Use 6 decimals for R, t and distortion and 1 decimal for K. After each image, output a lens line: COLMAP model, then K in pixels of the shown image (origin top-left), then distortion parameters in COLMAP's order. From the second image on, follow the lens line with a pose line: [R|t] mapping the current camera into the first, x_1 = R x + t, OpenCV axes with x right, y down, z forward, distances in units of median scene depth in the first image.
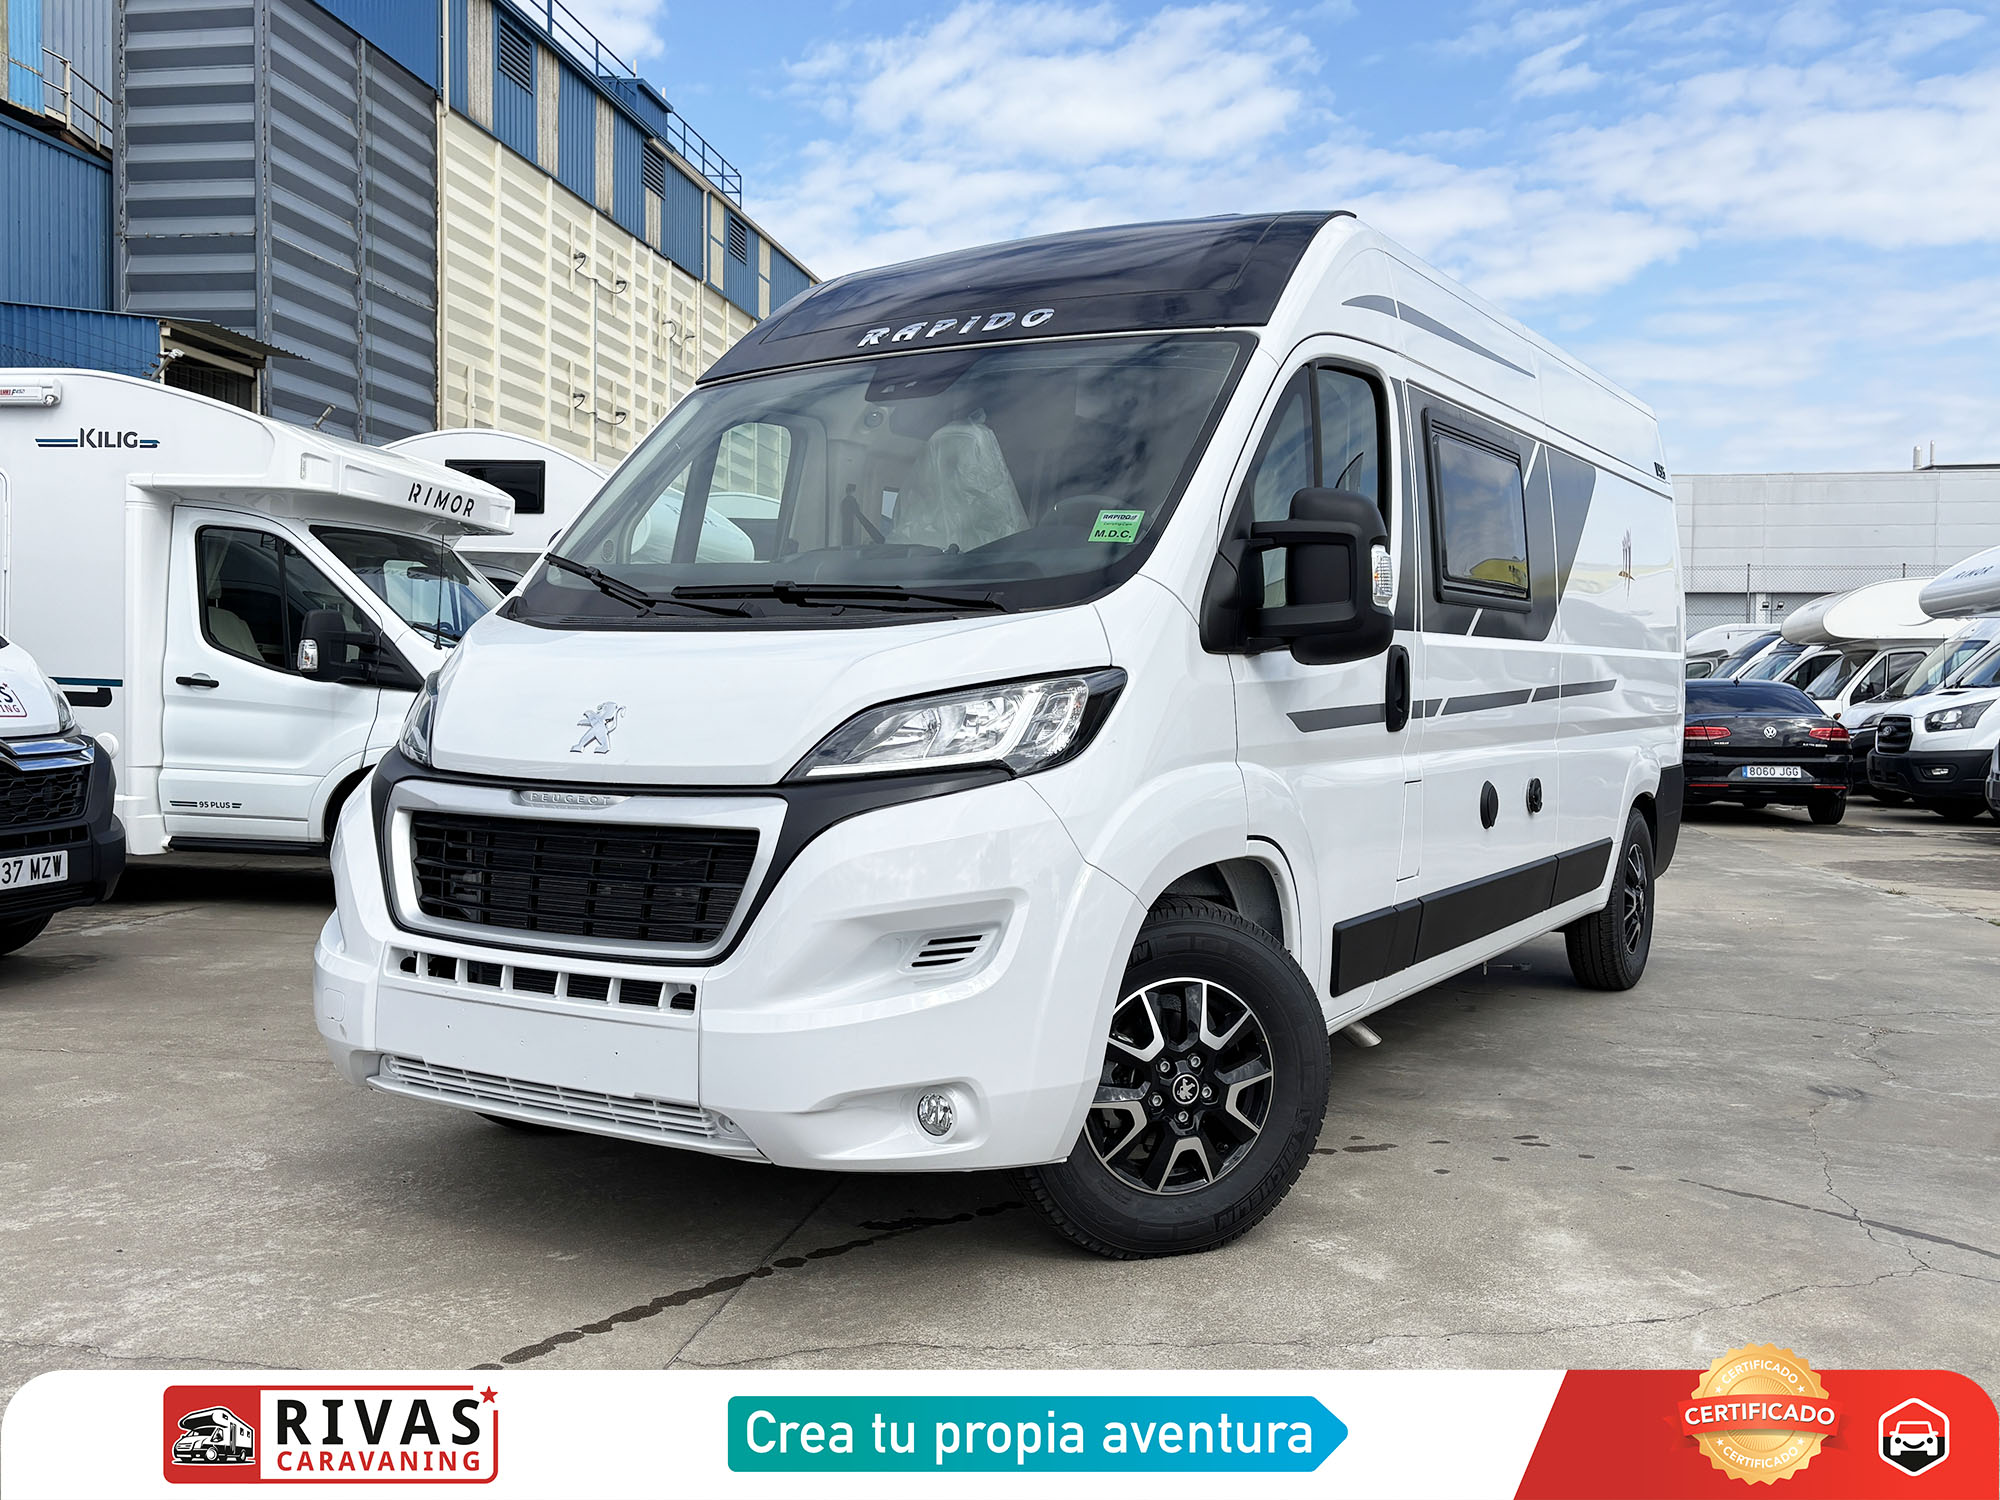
lens RADIAL K [[1773.1, 0, 998.7], [0, 1773.1, 747.1], [0, 0, 1]] dist [0.010880, 0.025856]
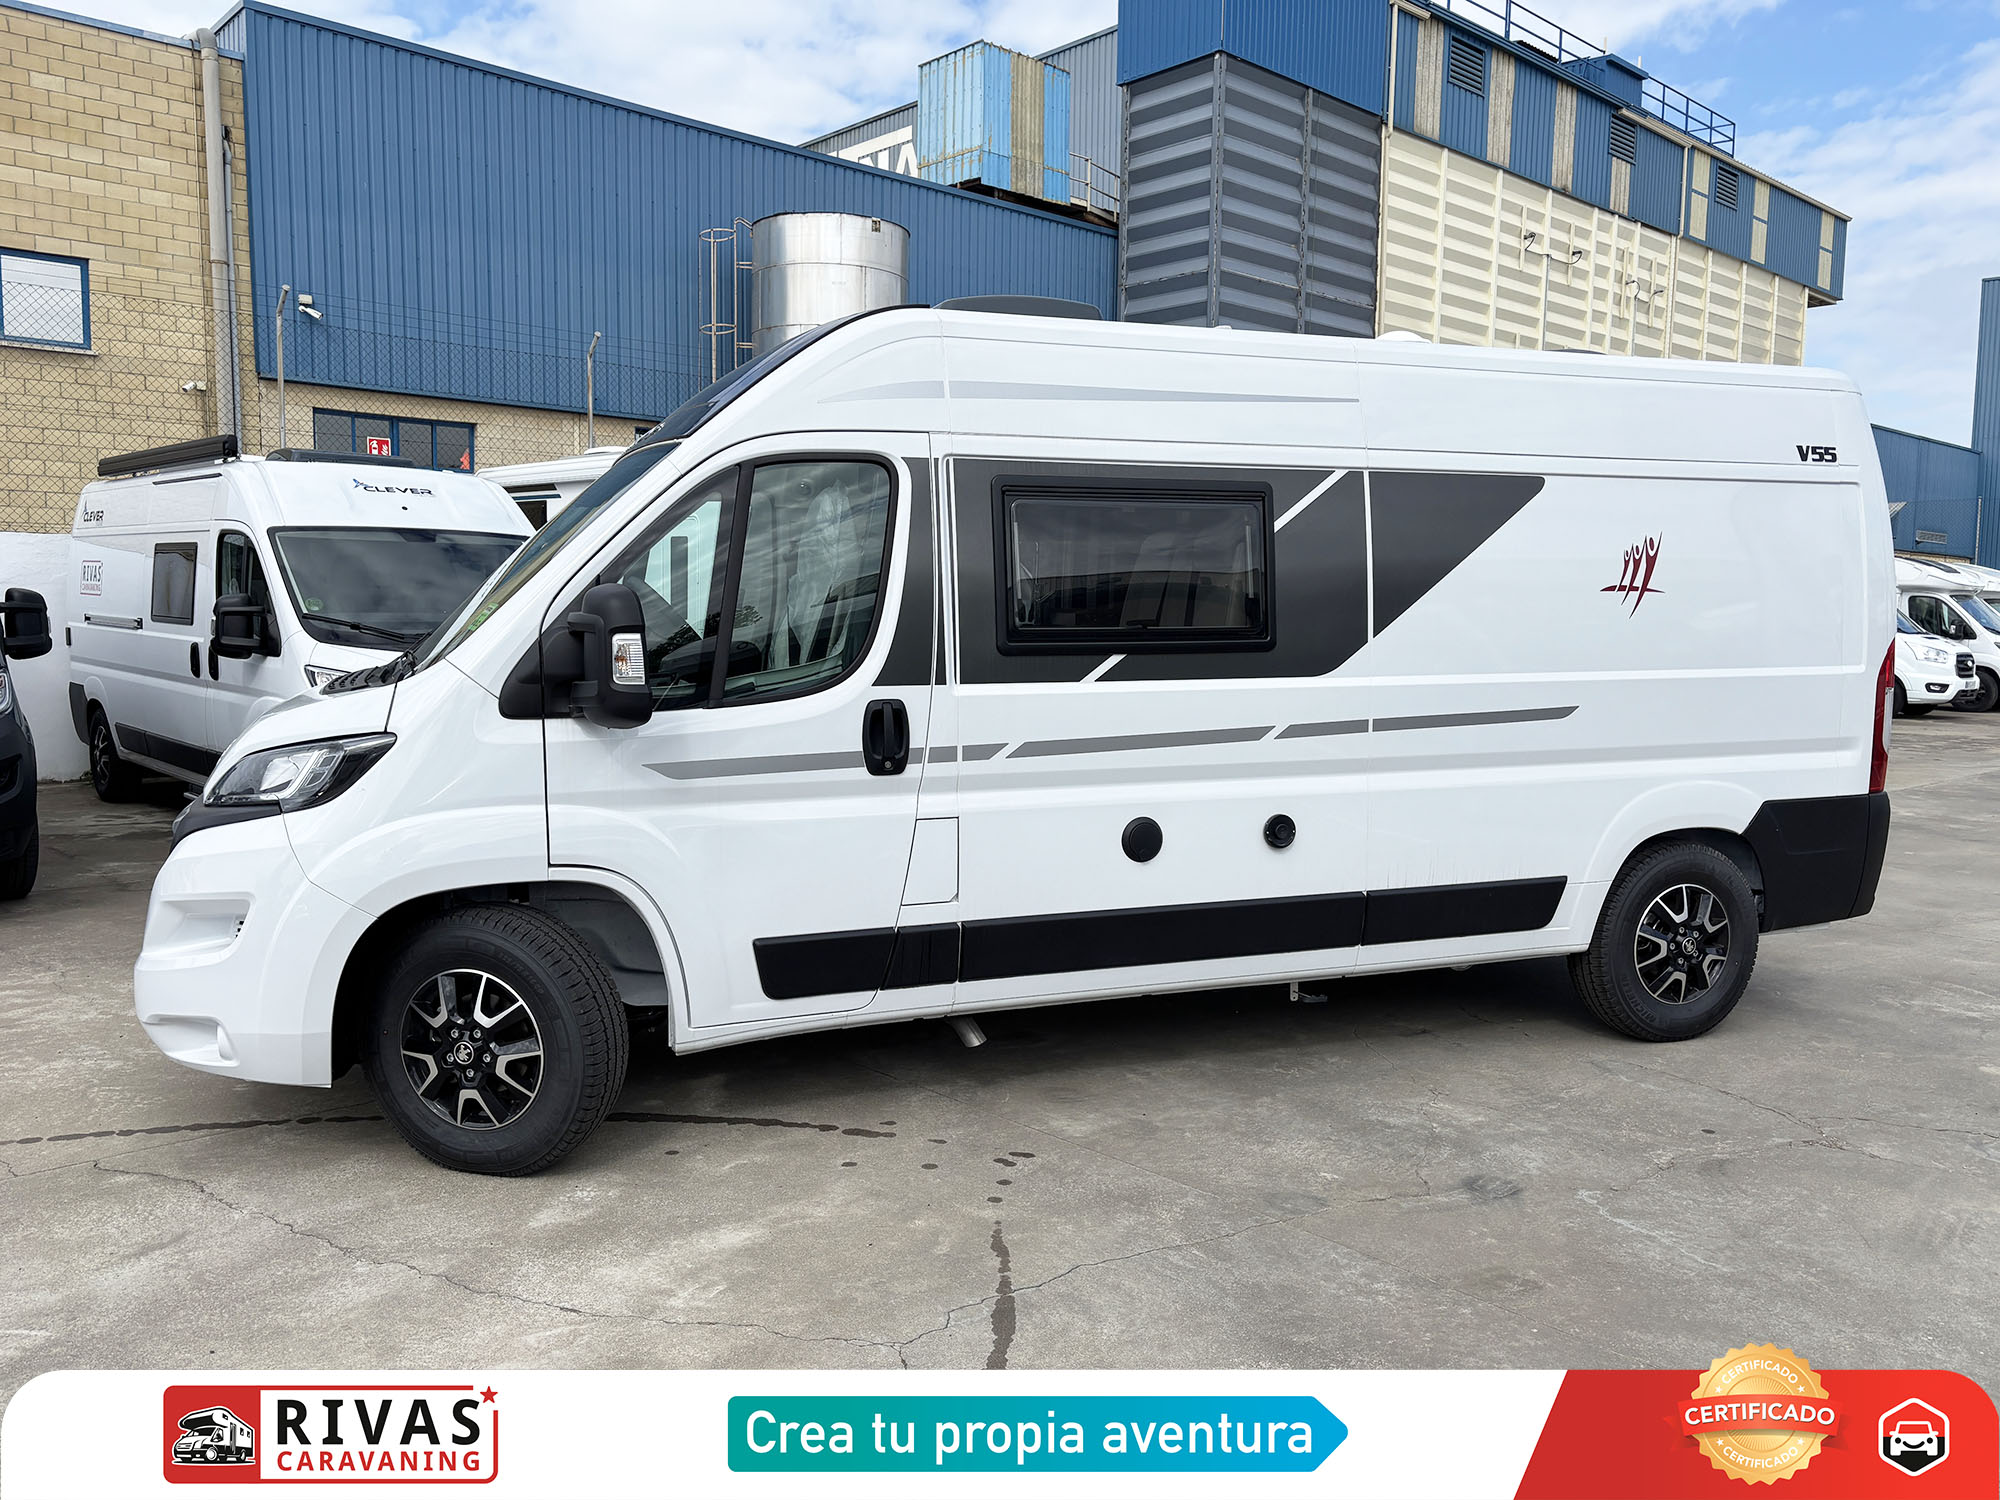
lens RADIAL K [[1499.5, 0, 1001.7], [0, 1499.5, 780.2], [0, 0, 1]] dist [0.010217, 0.004864]
pose [[0.789783, 0.064276, -0.610009, 0.111284], [-0.016140, 0.996328, 0.084086, -0.011237], [0.613174, -0.056564, 0.787920, 0.038225]]
